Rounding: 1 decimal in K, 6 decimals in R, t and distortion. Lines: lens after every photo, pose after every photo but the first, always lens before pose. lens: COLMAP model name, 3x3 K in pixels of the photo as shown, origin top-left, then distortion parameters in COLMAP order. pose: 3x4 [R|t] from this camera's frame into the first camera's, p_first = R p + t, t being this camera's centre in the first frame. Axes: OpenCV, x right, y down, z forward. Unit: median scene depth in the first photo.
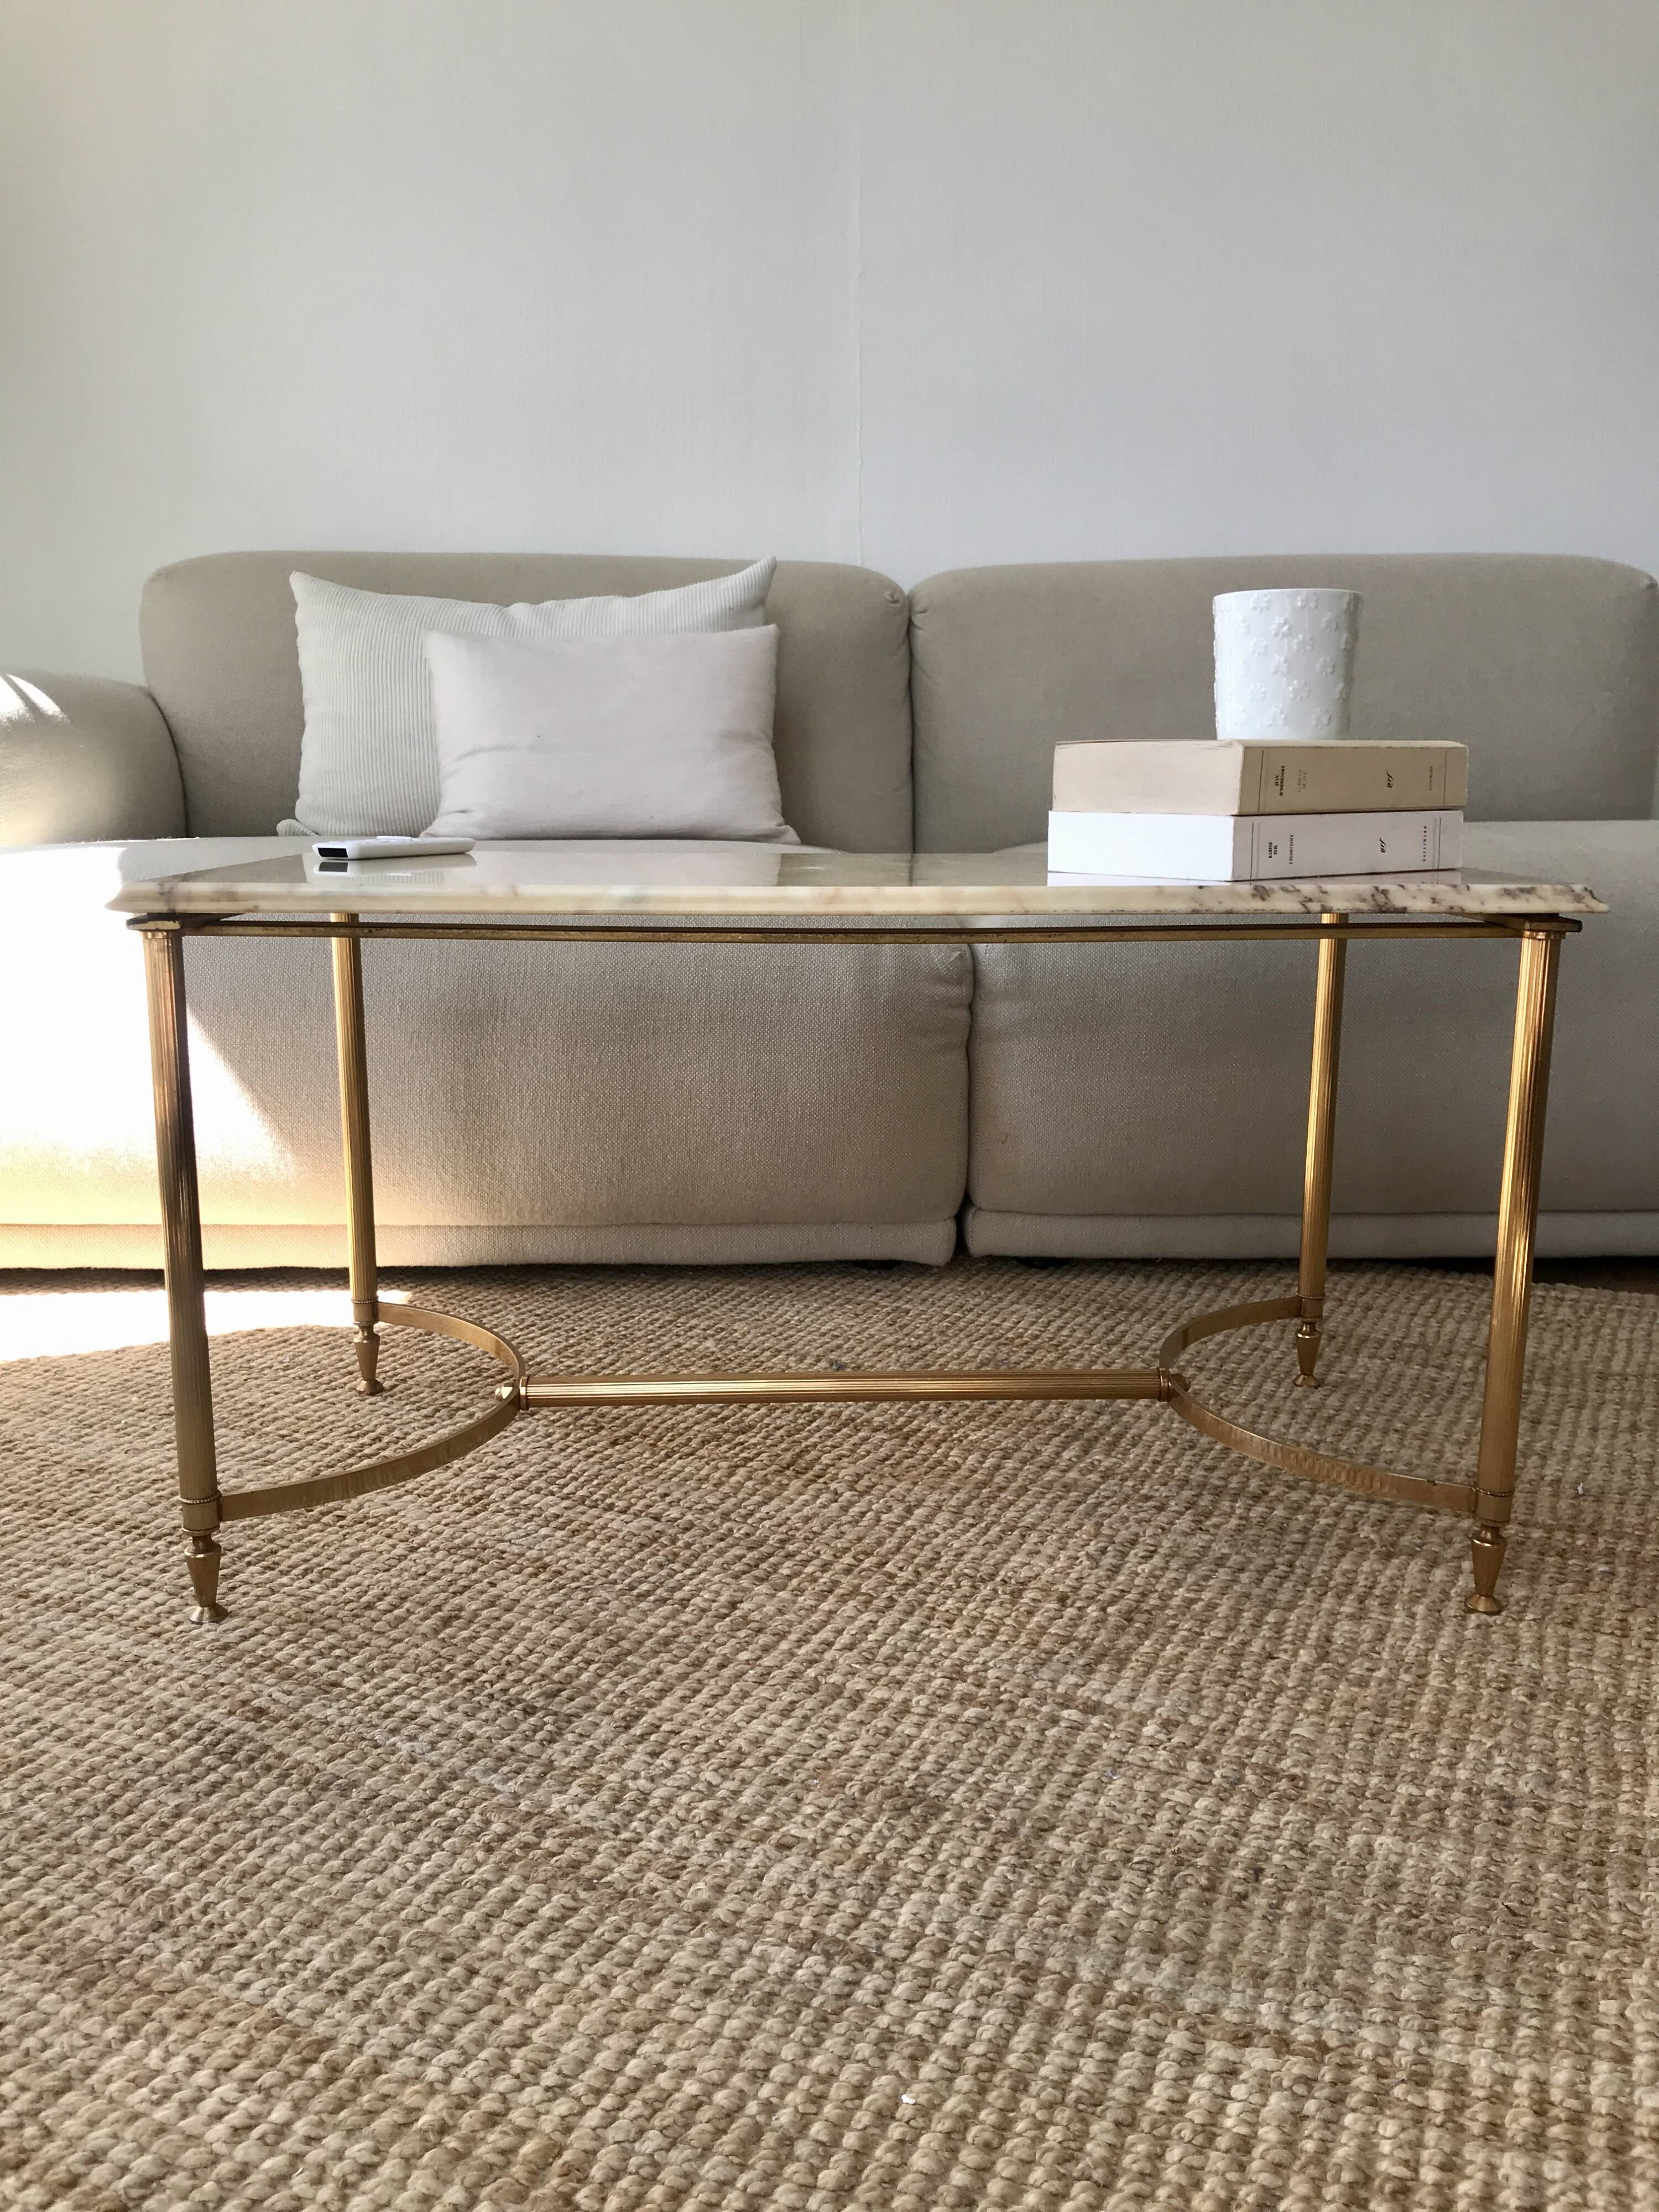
lens RADIAL K [[1819.0, 0, 828.5], [0, 1819.0, 1063.3], [0, 0, 1]] dist [0.056952, -0.161413]
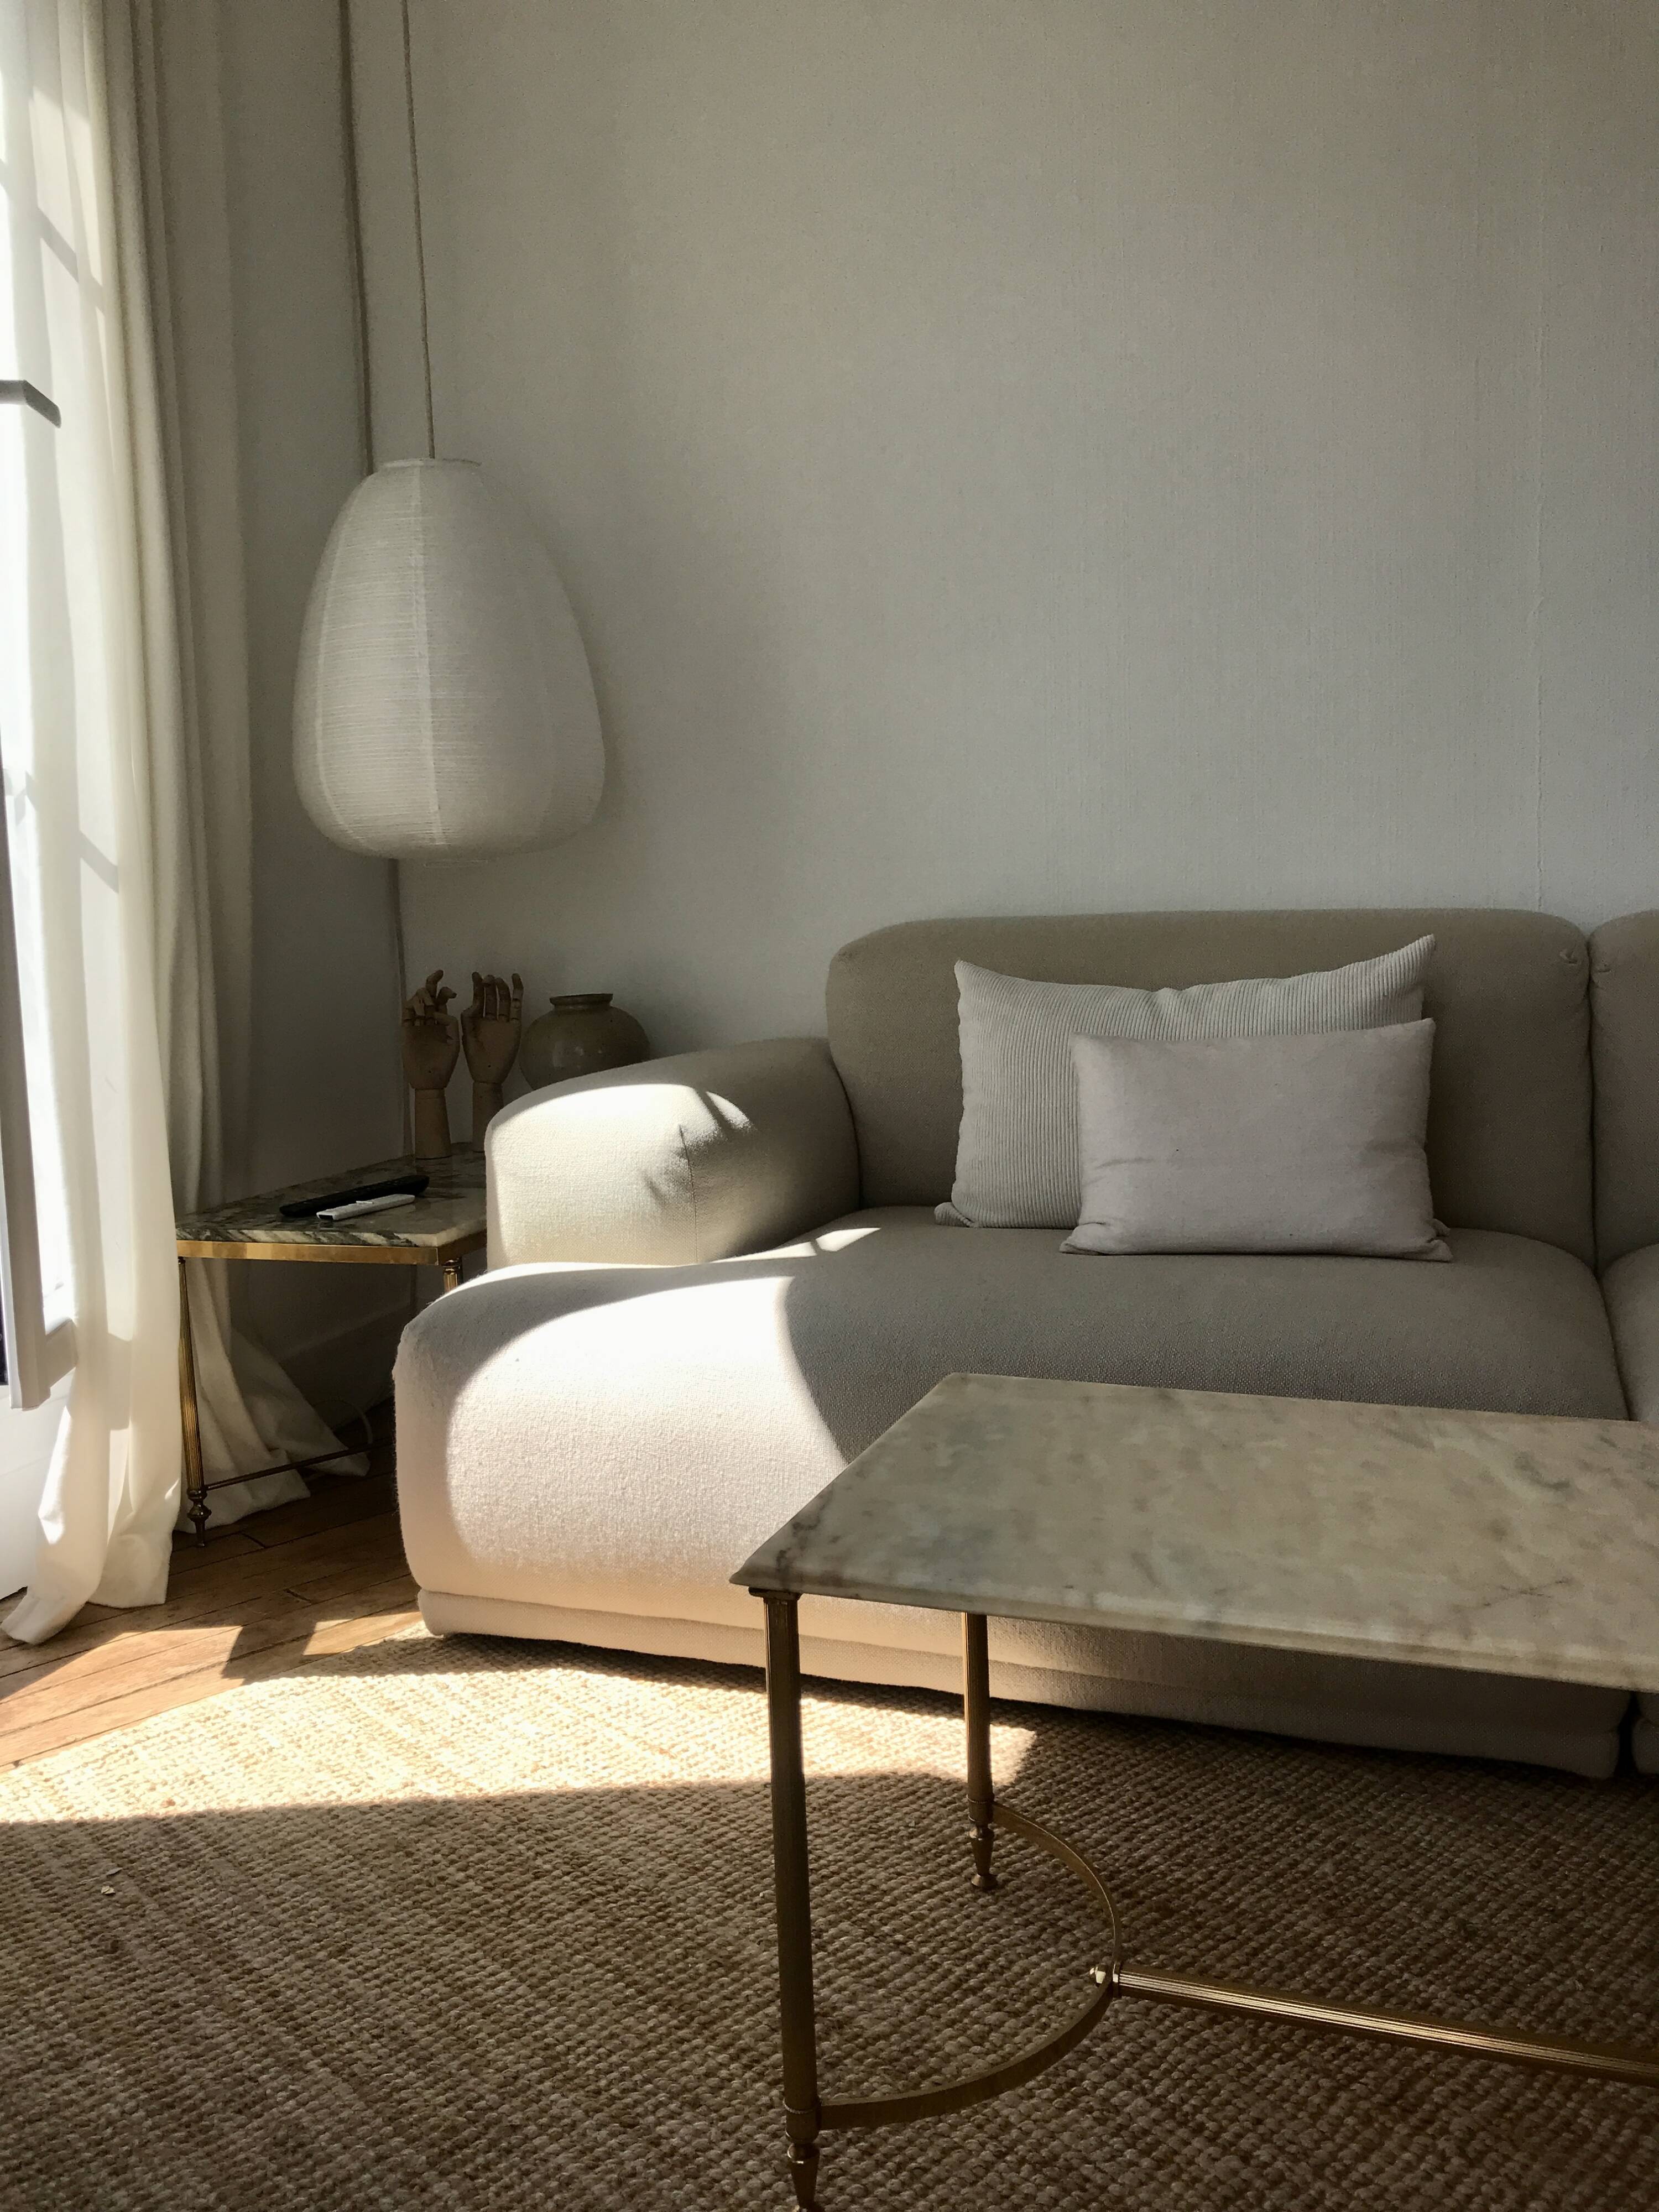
lens RADIAL K [[1791.5, 0, 829.8], [0, 1791.5, 1104.4], [0, 0, 1]] dist [0.115307, -0.153511]
pose [[0.930048, 0.015468, -0.367112, 0.053274], [-0.029180, 0.999067, -0.031831, -0.296944], [0.366277, 0.040317, 0.929632, -0.015312]]
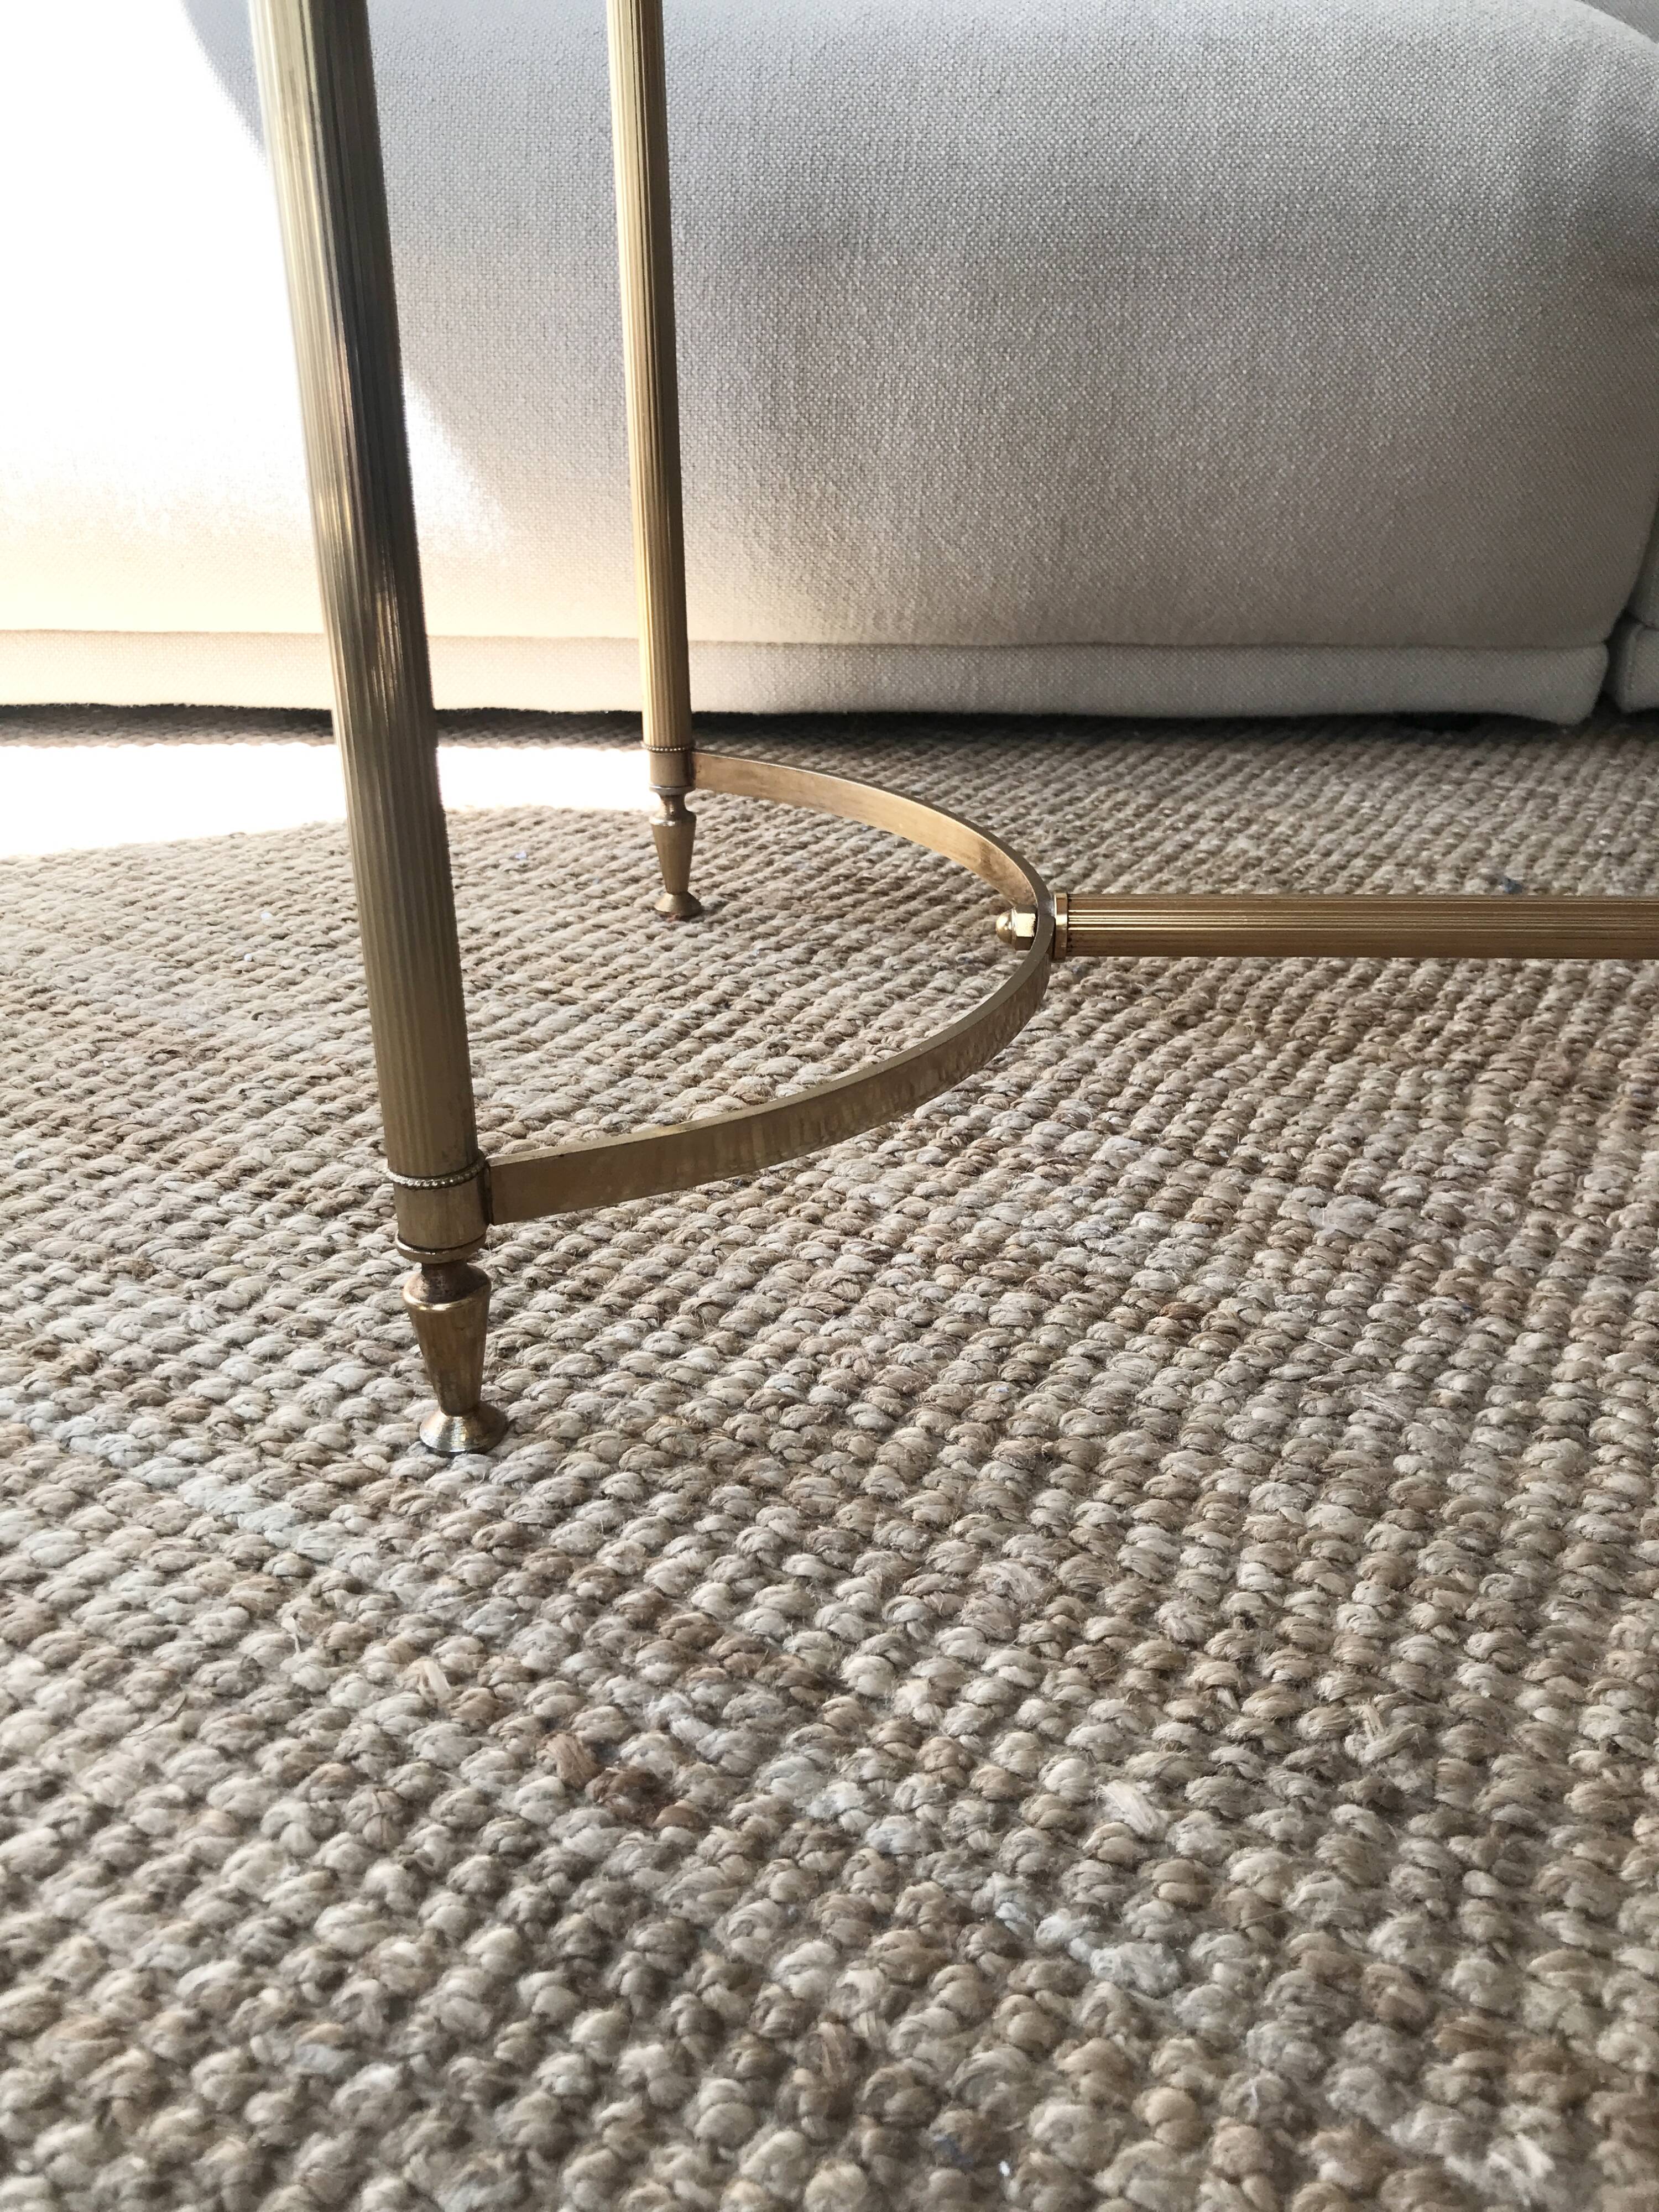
lens RADIAL K [[1815.7, 0, 825.7], [0, 1815.7, 1098.3], [0, 0, 1]] dist [0.153214, -0.532670]
pose [[0.997328, 0.027567, -0.067649, -0.217662], [-0.007976, 0.961619, 0.274274, 0.105186], [0.072614, -0.273002, 0.959269, 0.588689]]
